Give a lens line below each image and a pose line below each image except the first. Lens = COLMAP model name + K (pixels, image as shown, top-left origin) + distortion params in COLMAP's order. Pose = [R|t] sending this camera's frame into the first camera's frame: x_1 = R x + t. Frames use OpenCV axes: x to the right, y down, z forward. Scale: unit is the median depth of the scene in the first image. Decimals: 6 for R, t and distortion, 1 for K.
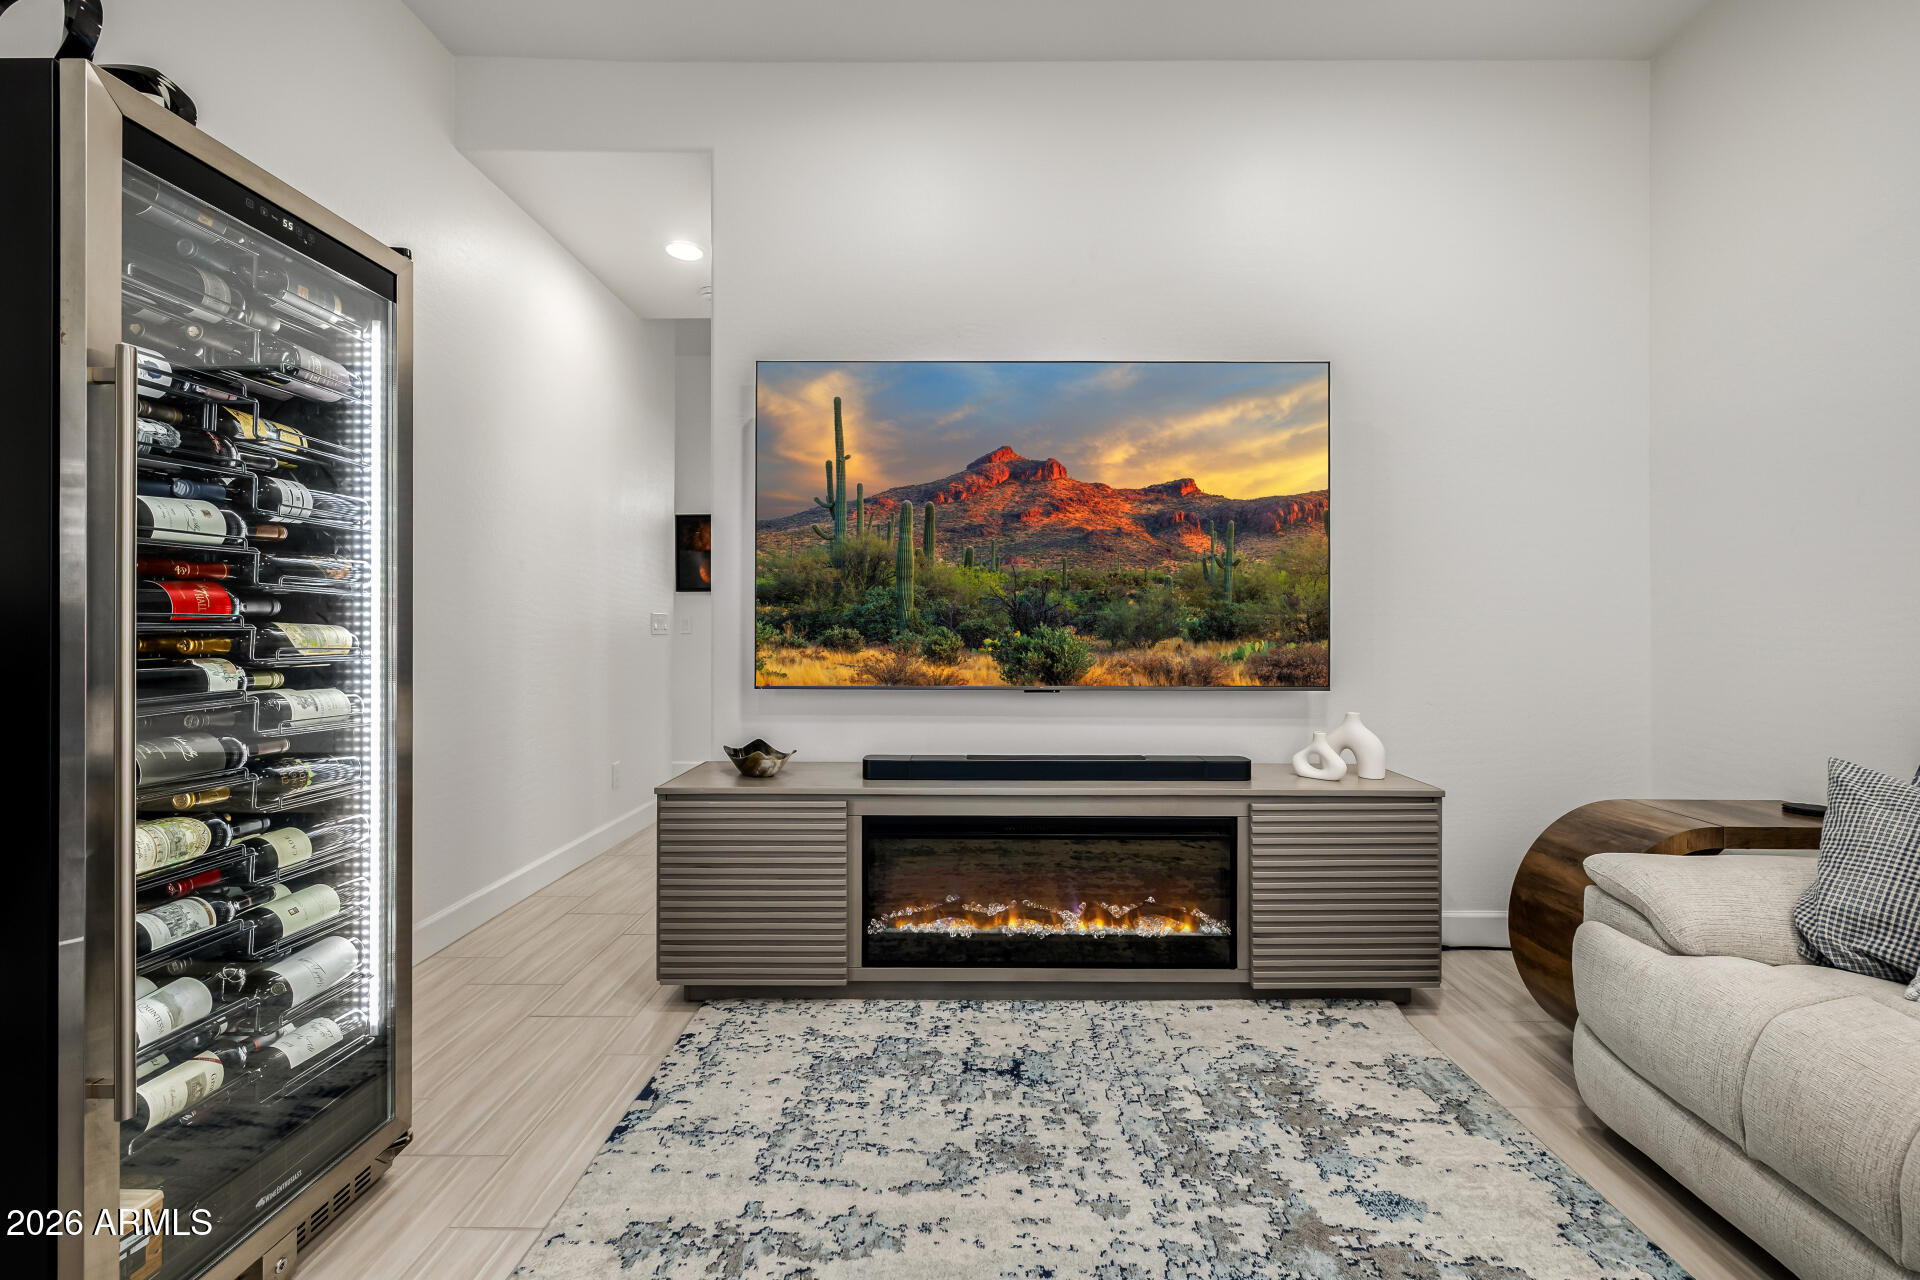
lens RADIAL K [[799.1, 0, 965.7], [0, 799.1, 676.0], [0, 0, 1]] dist [0.001575, 0.000132]
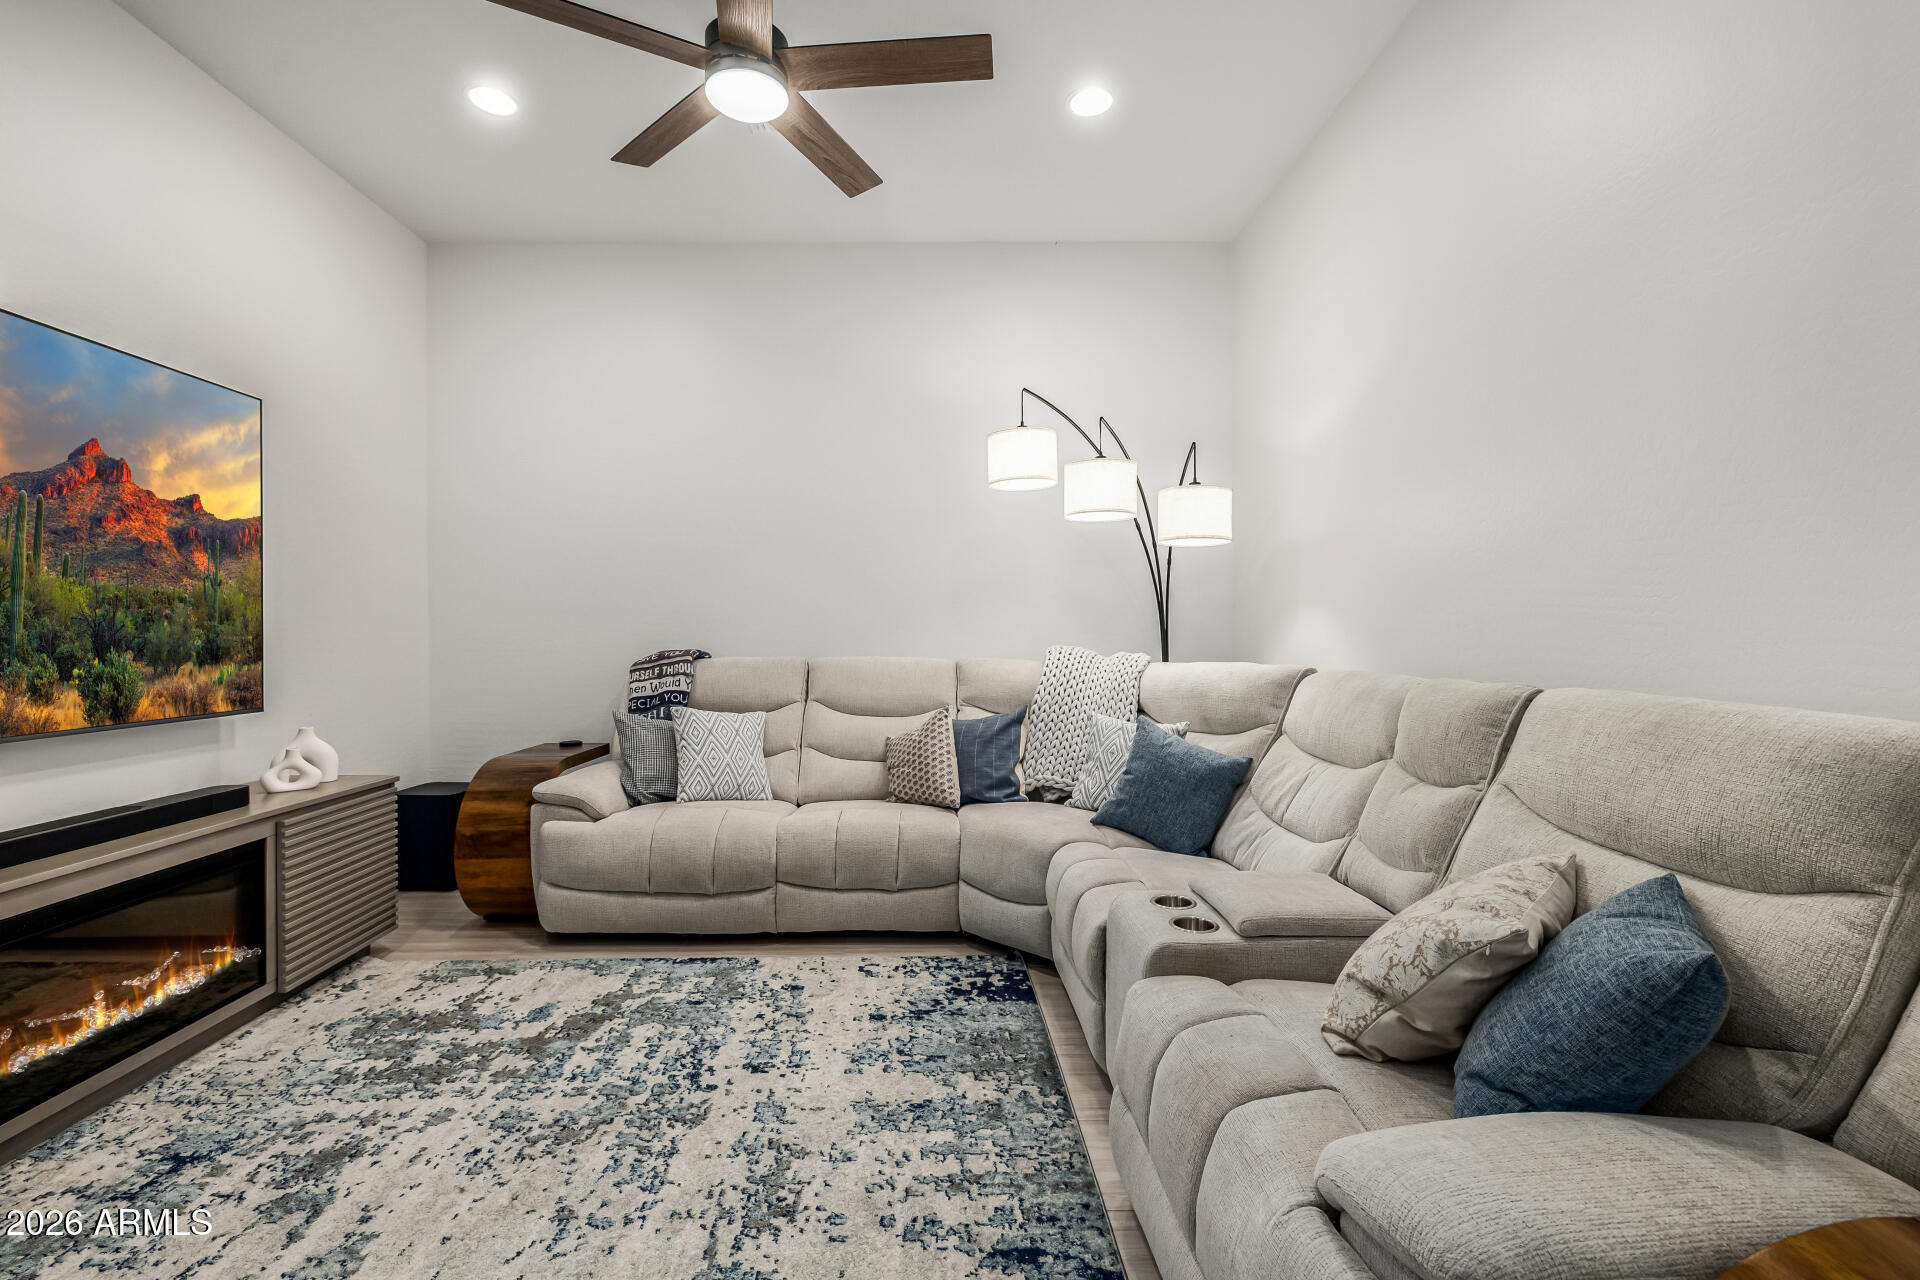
lens RADIAL K [[842.7, 0, 958.1], [0, 842.7, 625.6], [0, 0, 1]] dist [0.000579, -0.000234]
pose [[-0.038739, 0.002992, 0.999245, -0.856545], [0.067200, 0.997739, -0.000383, -0.029751], [-0.996987, 0.067134, -0.038853, 0.148158]]
